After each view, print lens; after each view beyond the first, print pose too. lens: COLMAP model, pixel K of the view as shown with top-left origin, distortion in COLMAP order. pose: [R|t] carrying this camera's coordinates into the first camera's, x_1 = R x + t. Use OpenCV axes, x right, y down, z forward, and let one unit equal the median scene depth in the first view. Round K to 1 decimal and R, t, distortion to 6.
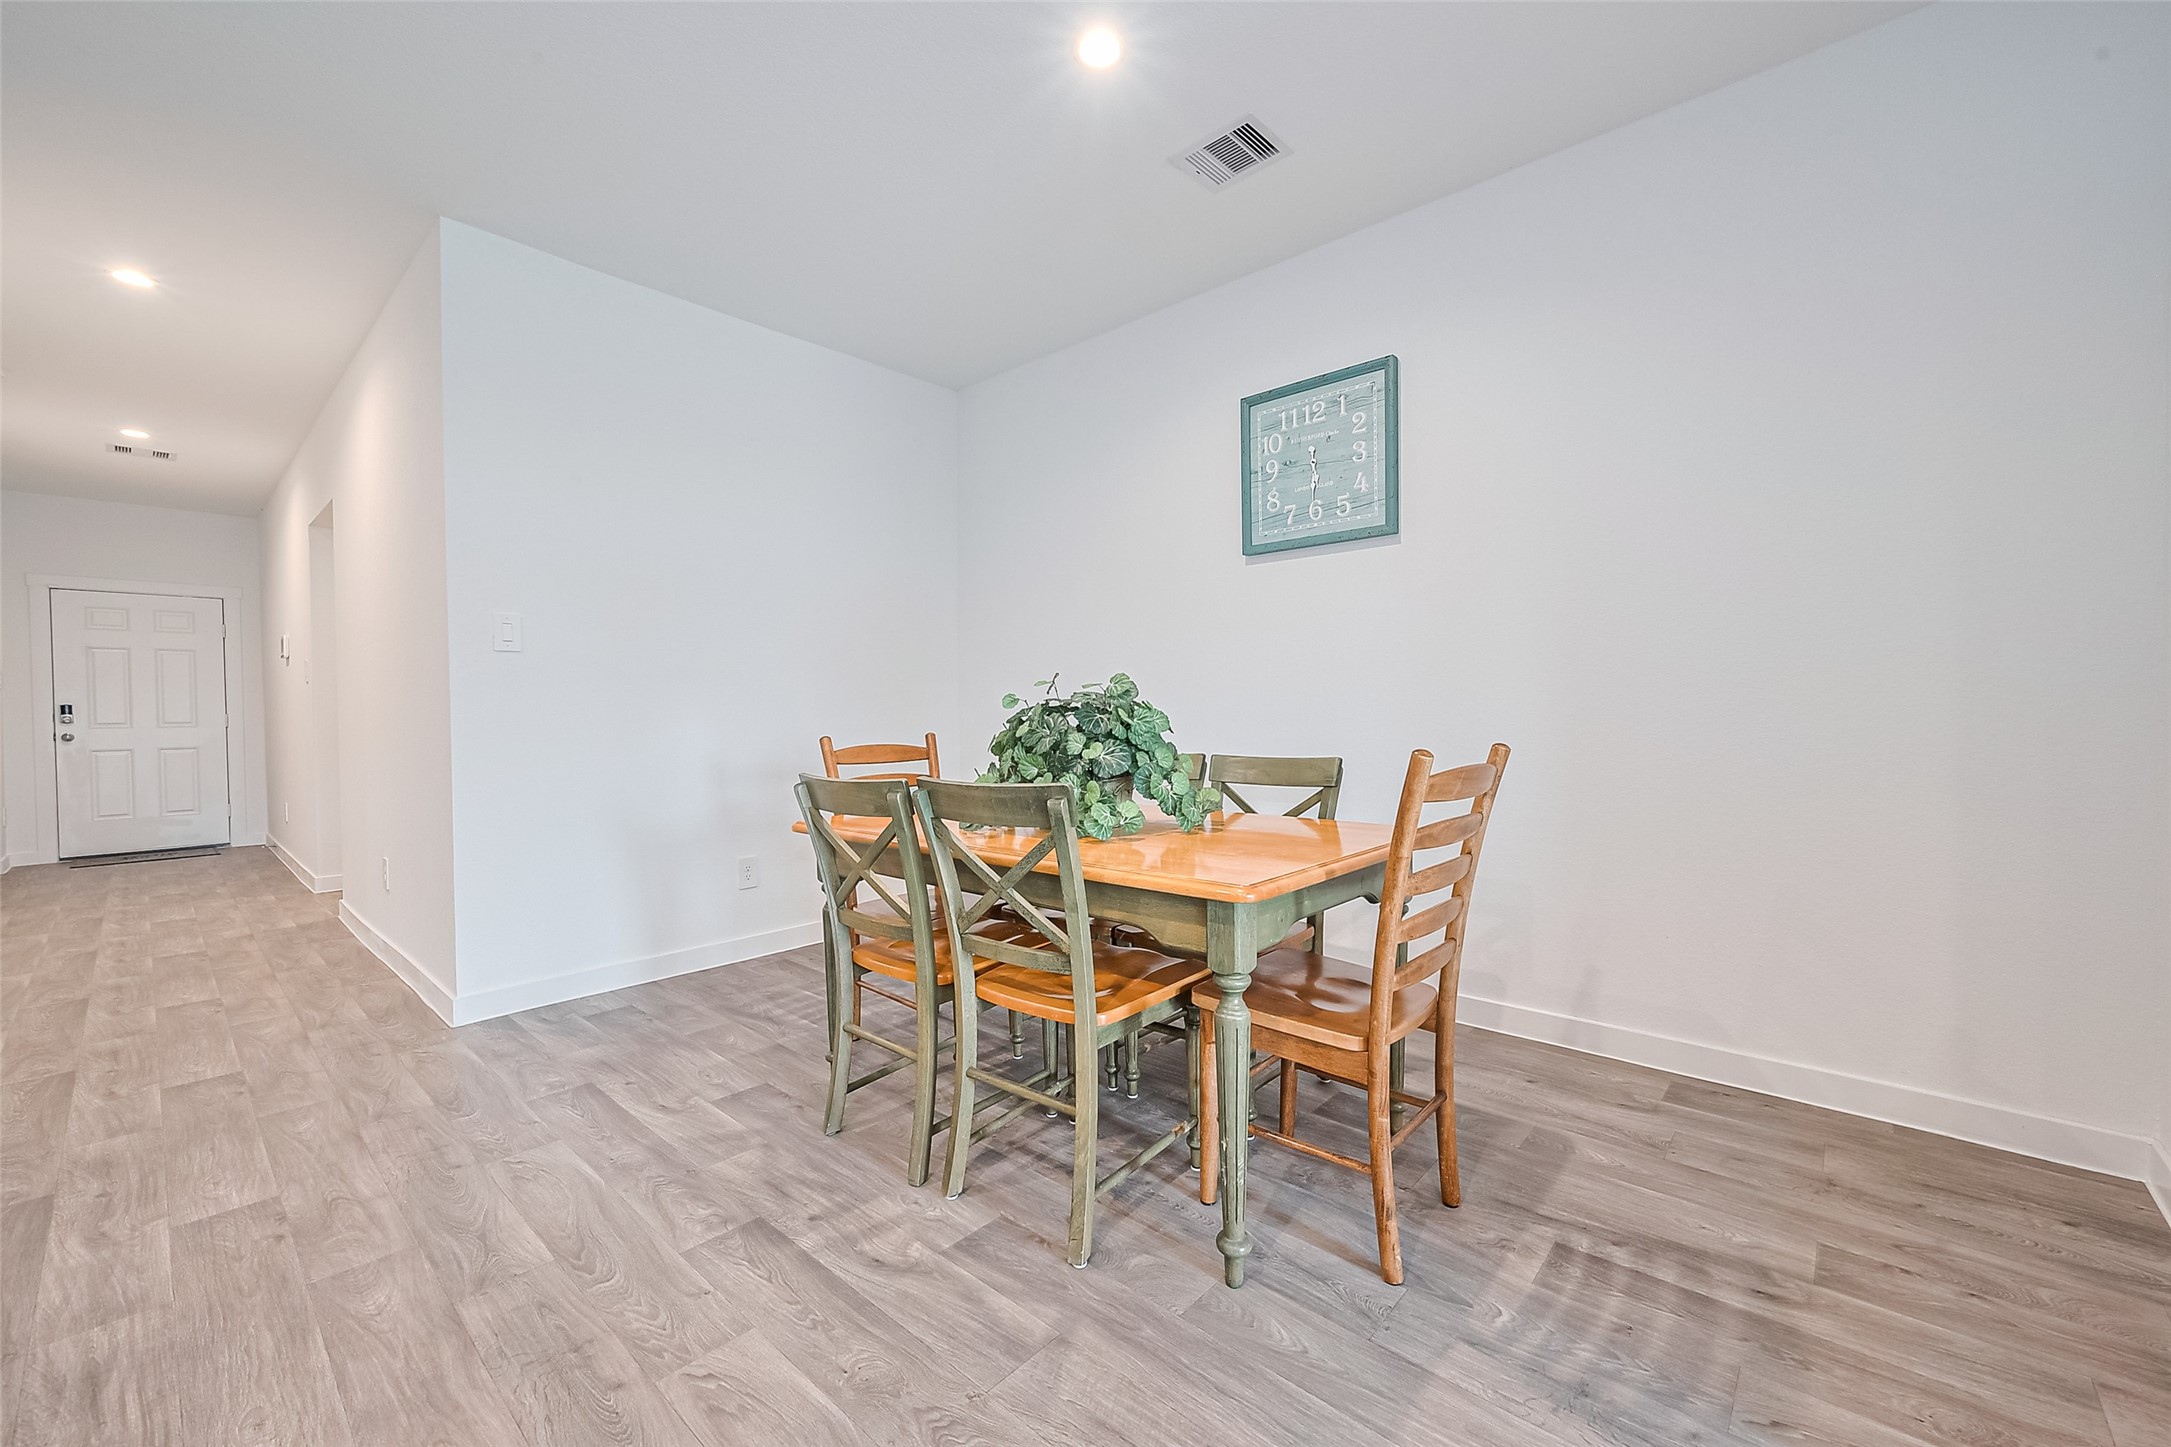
lens RADIAL K [[862.4, 0, 1080.5], [0, 862.4, 729.2], [0, 0, 1]] dist [-0.005524, 0.000336]
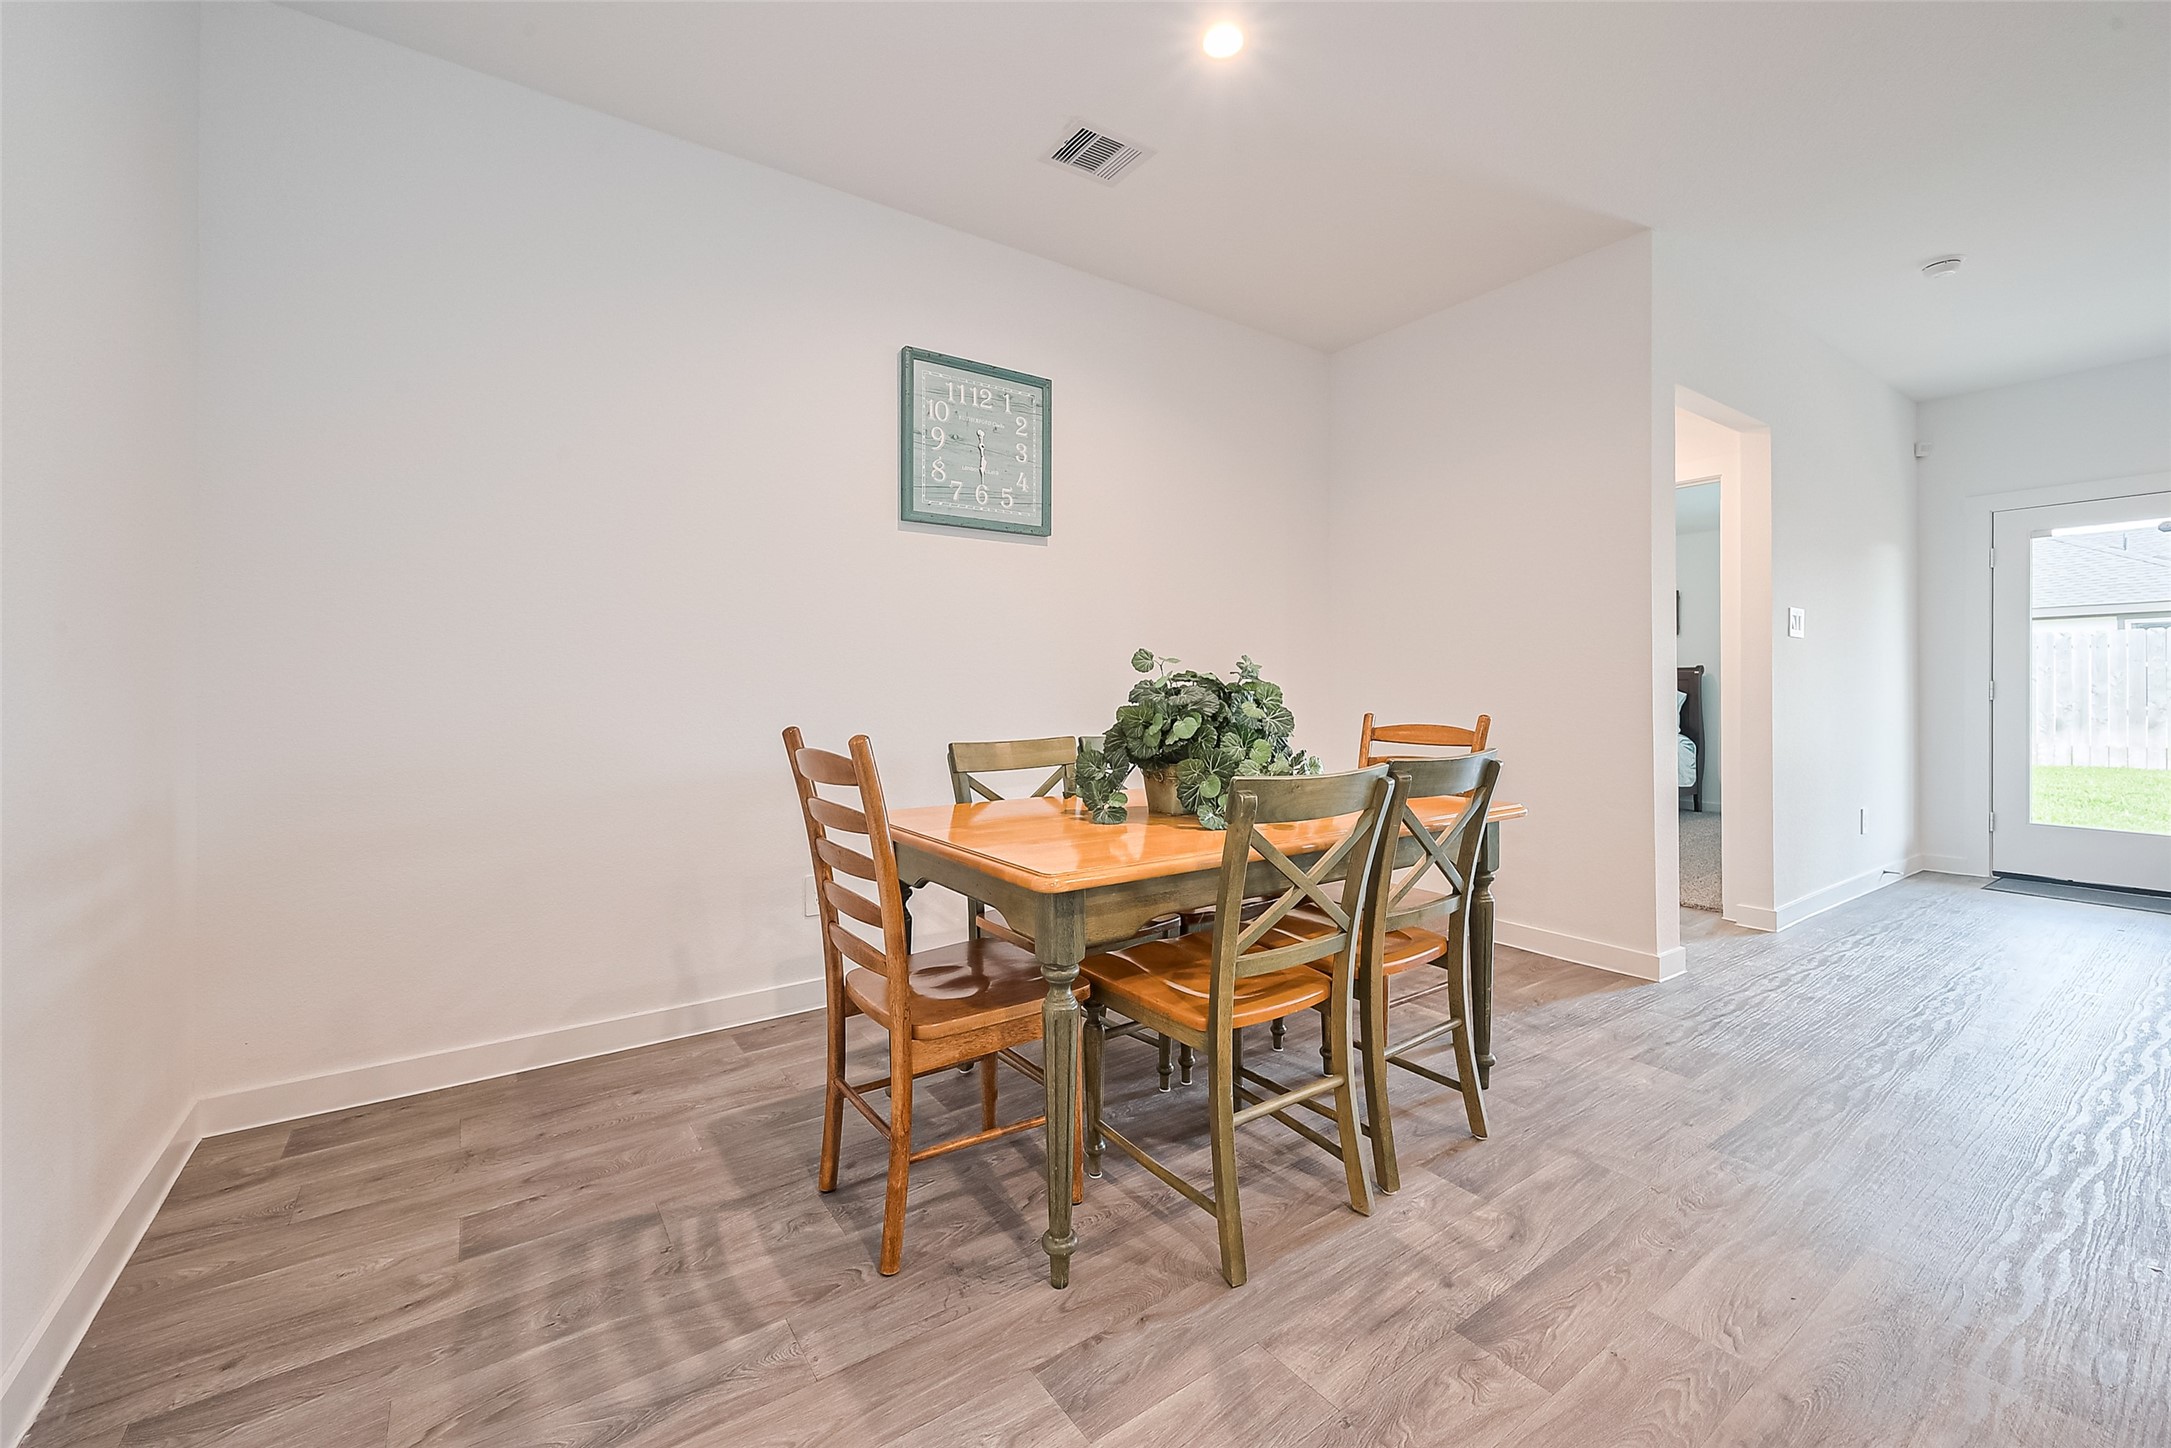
lens RADIAL K [[862.4, 0, 1139.3], [0, 862.4, 690.7], [0, 0, 1]] dist [-0.005524, 0.000336]
pose [[0.212459, 0.007807, 0.977139, -0.697183], [0.023929, 0.999627, -0.013189, -0.007232], [-0.976877, 0.026184, 0.212193, 0.635999]]
